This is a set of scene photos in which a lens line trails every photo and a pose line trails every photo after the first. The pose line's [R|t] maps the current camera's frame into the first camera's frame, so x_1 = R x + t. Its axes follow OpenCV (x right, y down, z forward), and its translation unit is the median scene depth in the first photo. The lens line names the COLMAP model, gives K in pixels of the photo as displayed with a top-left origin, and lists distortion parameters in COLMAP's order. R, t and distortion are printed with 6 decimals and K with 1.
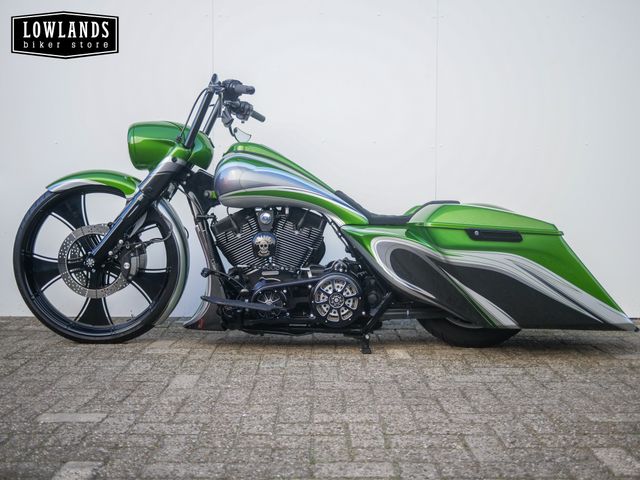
lens RADIAL K [[735.1, 0, 323.8], [0, 735.1, 242.1], [0, 0, 1]] dist [-0.002973, 0.000000]
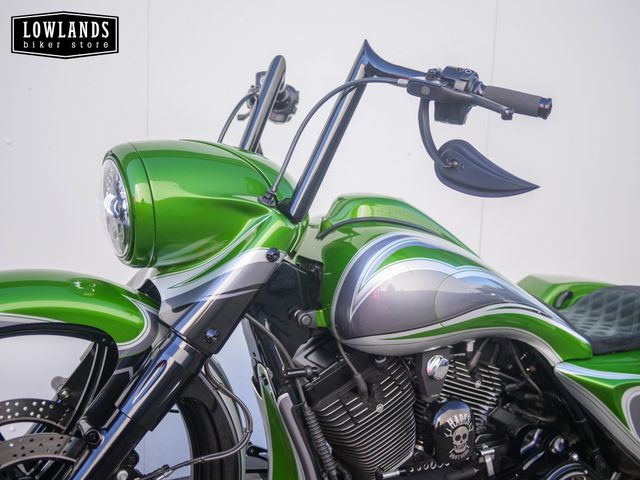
lens RADIAL K [[735.1, 0, 319.5], [0, 735.1, 237.5], [0, 0, 1]] dist [-0.002973, 0.000000]
pose [[0.865682, -0.040646, 0.498941, -0.368774], [-0.012879, 0.994560, 0.103366, -0.159460], [-0.500428, -0.095908, 0.860450, 0.639144]]
